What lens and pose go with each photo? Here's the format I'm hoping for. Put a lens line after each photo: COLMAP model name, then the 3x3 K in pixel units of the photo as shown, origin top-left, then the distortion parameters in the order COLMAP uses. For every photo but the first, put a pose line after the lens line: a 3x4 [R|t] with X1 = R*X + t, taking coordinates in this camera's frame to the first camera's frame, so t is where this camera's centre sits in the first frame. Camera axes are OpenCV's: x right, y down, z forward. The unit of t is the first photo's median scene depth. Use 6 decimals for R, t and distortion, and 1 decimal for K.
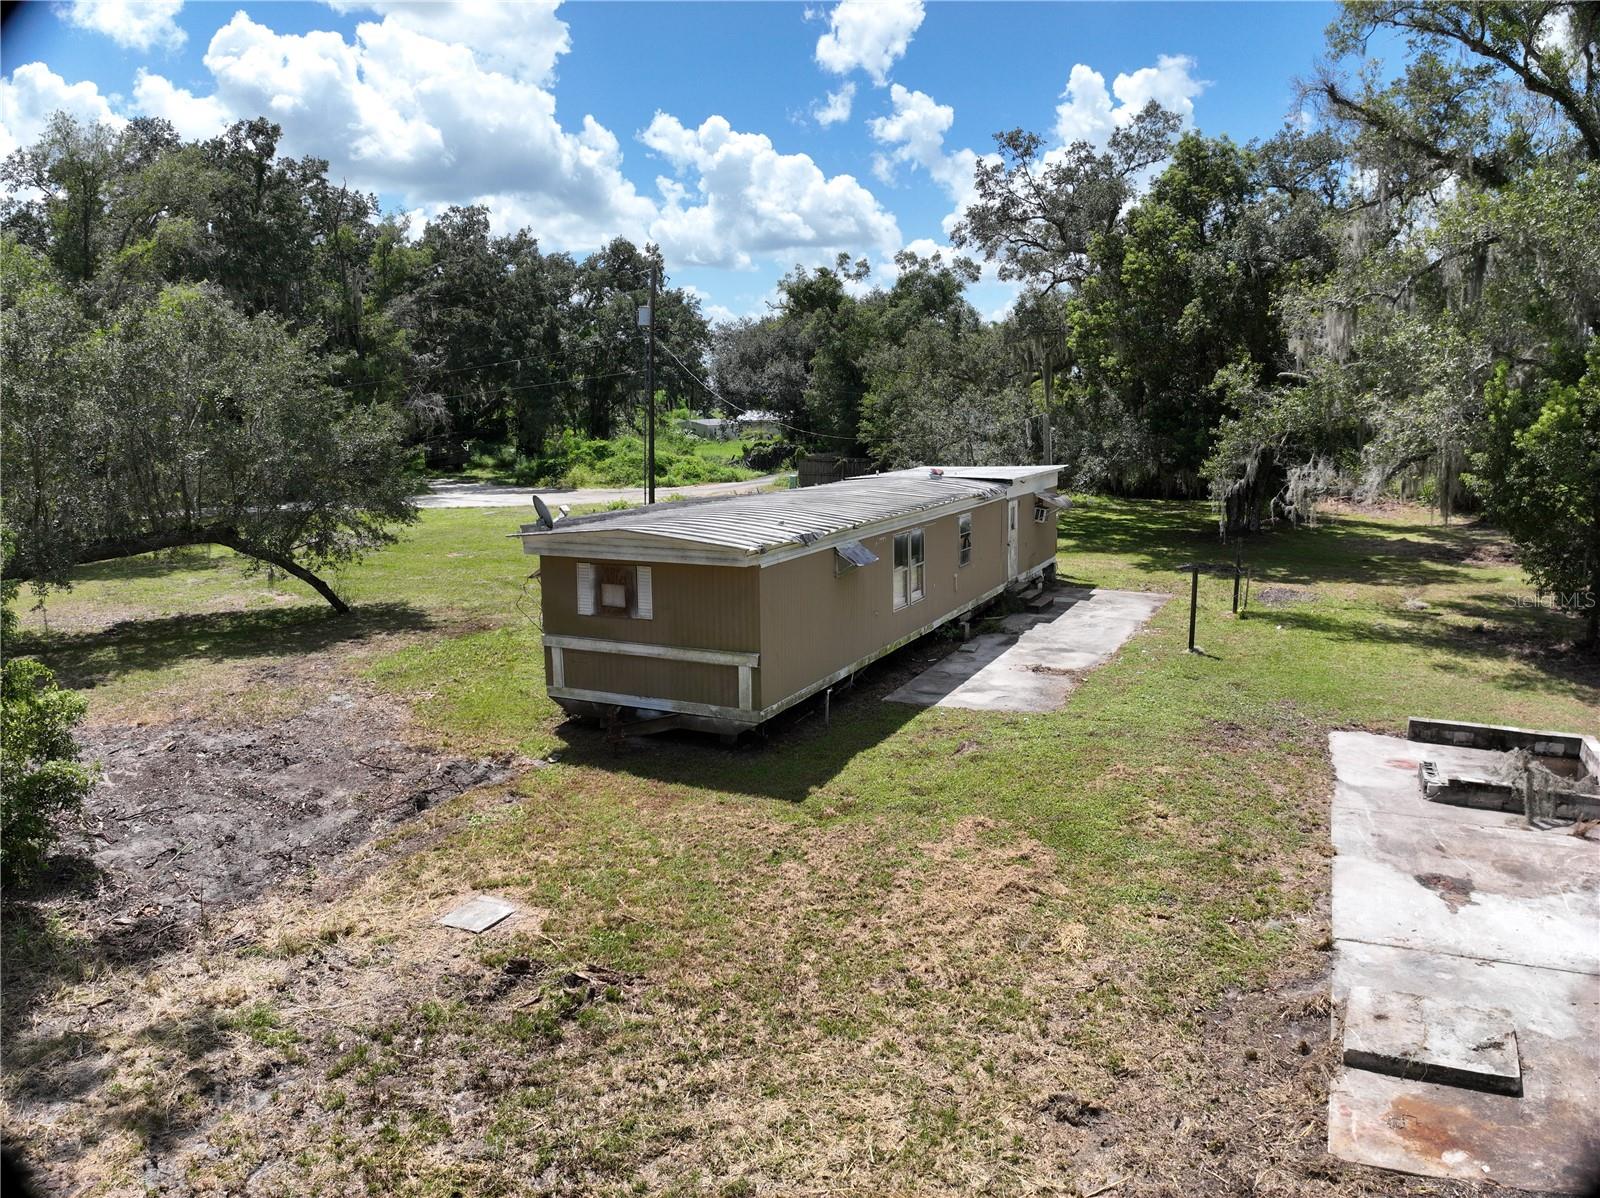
lens RADIAL K [[1126.5, 0, 805.8], [0, 1126.5, 594.5], [0, 0, 1]] dist [-0.101747, -0.017995]
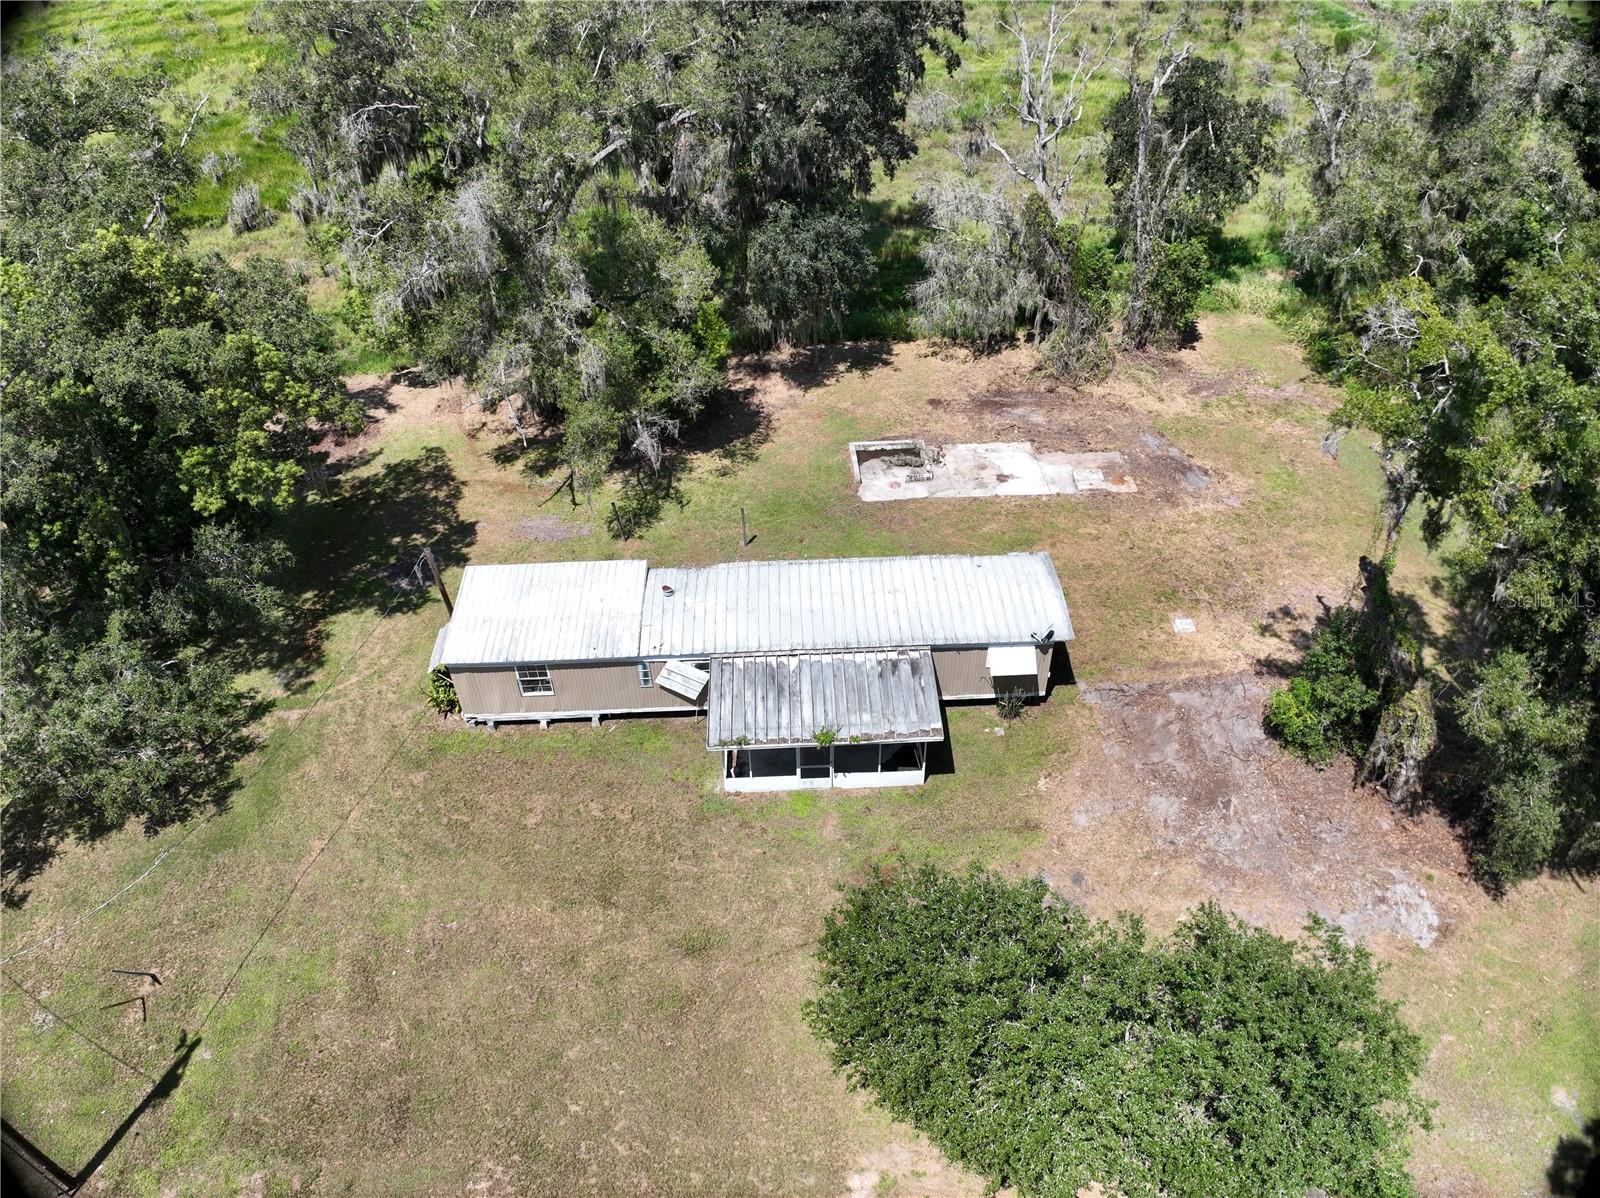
lens RADIAL K [[1126.5, 0, 813.0], [0, 1126.5, 594.7], [0, 0, 1]] dist [-0.101747, -0.017995]
pose [[-0.467475, -0.569865, 0.675811, -1.165100], [0.163338, 0.695642, 0.699573, -1.357101], [-0.868785, 0.437419, -0.232115, 1.582646]]
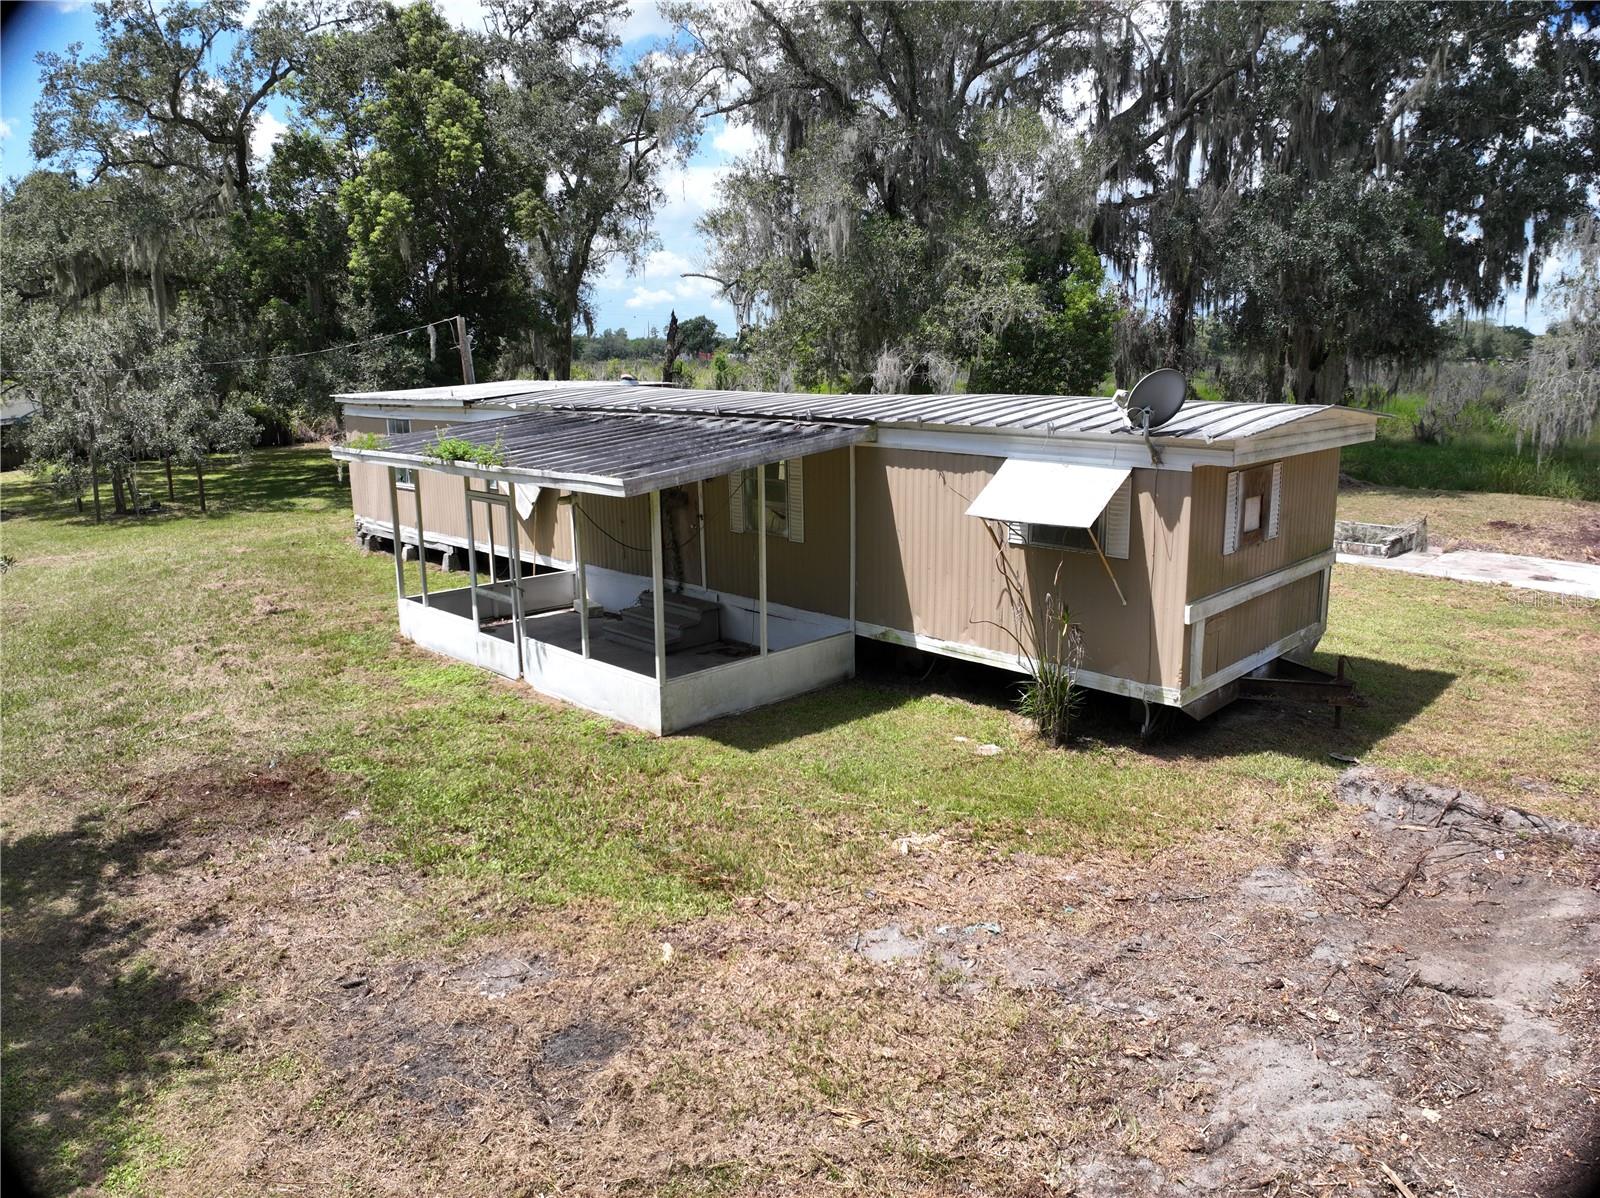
lens RADIAL K [[1126.5, 0, 799.6], [0, 1126.5, 584.8], [0, 0, 1]] dist [-0.101747, -0.017995]
pose [[0.329897, -0.189344, 0.924833, -0.758719], [0.167676, 0.975854, 0.139979, -0.082269], [-0.929007, 0.108894, 0.353679, 0.884211]]
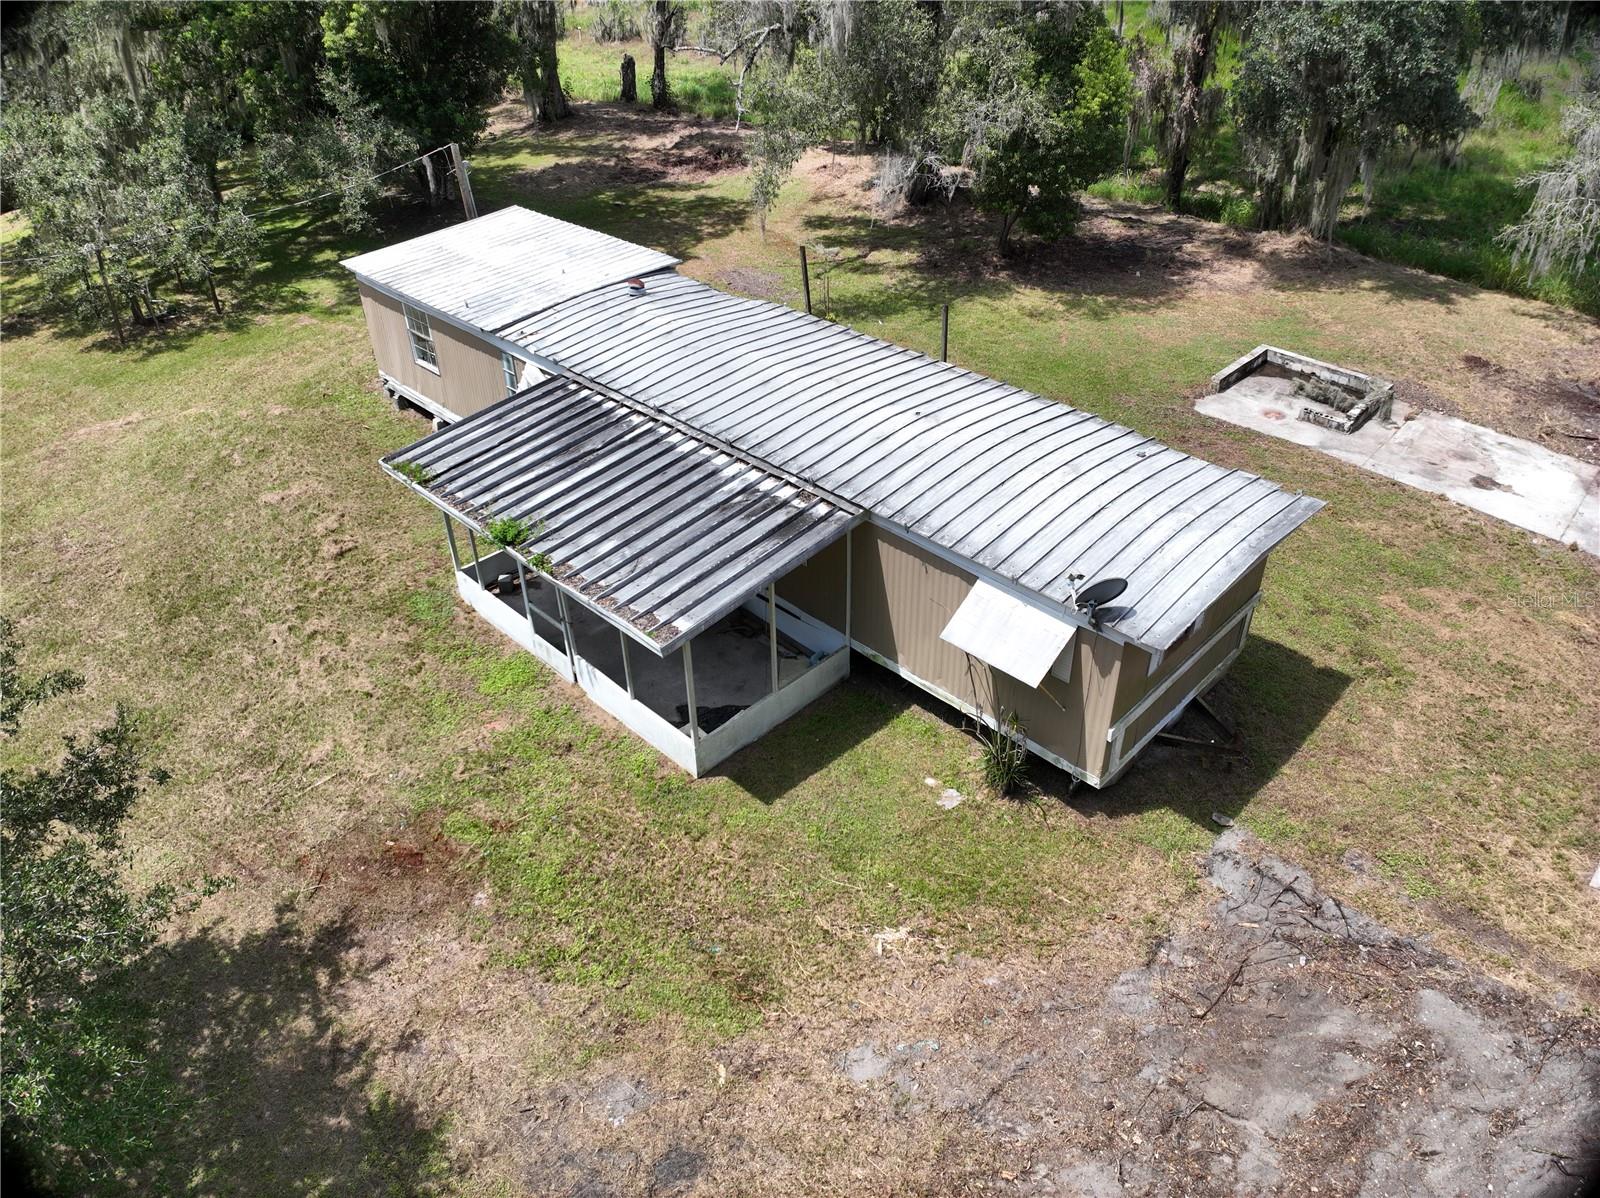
lens RADIAL K [[1126.5, 0, 798.4], [0, 1126.5, 591.0], [0, 0, 1]] dist [-0.101747, -0.017995]
pose [[0.329830, -0.543005, 0.772242, -0.746546], [0.176838, 0.839076, 0.514470, -0.416200], [-0.927330, -0.033126, 0.372776, 0.827811]]
